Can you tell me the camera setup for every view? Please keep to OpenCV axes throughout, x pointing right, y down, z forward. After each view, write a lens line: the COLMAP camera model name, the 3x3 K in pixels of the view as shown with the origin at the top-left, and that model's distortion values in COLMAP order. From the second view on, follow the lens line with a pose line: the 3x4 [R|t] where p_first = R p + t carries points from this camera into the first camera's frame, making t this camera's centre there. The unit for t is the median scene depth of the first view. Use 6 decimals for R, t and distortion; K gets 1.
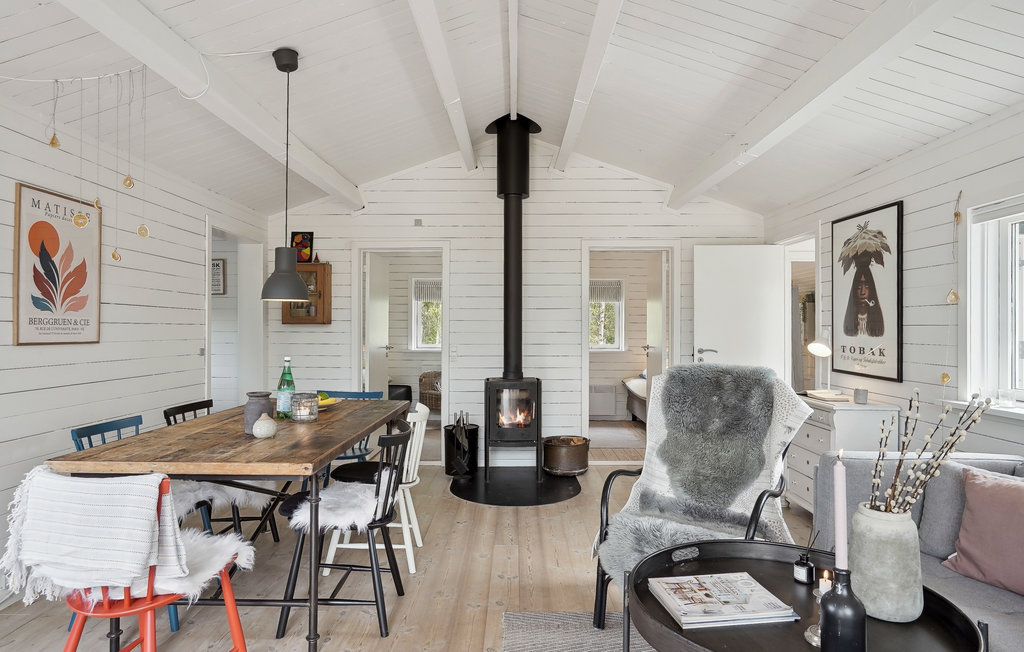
lens RADIAL K [[596.8, 0, 512.0], [0, 596.8, 326.0], [0, 0, 1]] dist [-0.000094, 0.001141]
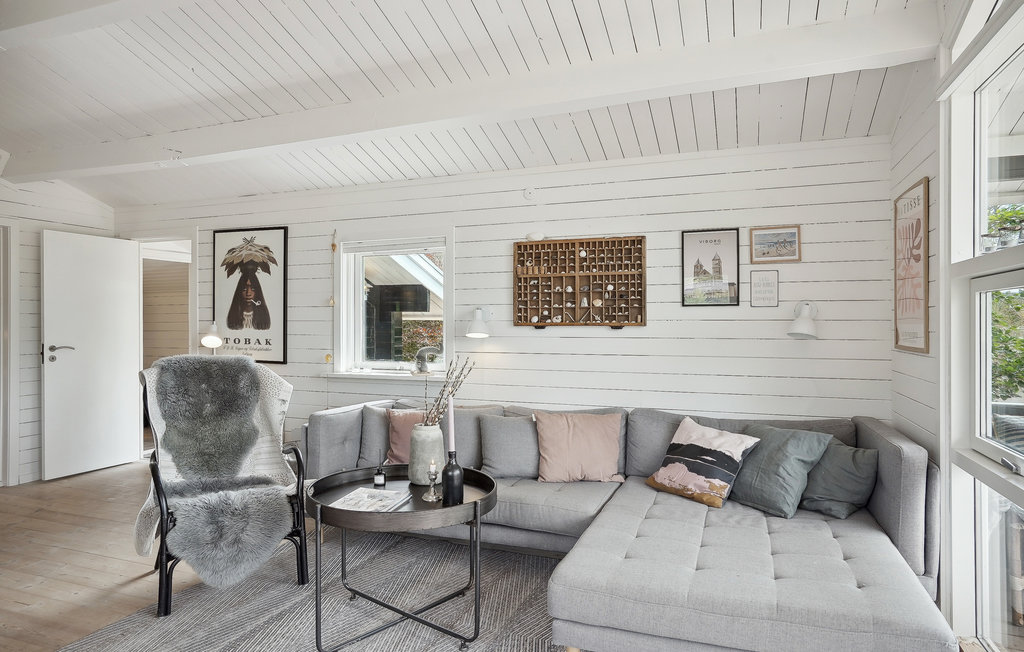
lens RADIAL K [[607.5, 0, 512.0], [0, 607.5, 326.0], [0, 0, 1]] dist [-0.038115, 0.031079]
pose [[0.356183, -0.004665, 0.934405, -0.385237], [-0.003267, 0.999975, 0.006238, 0.000465], [-0.934411, -0.005274, 0.356158, 0.050223]]
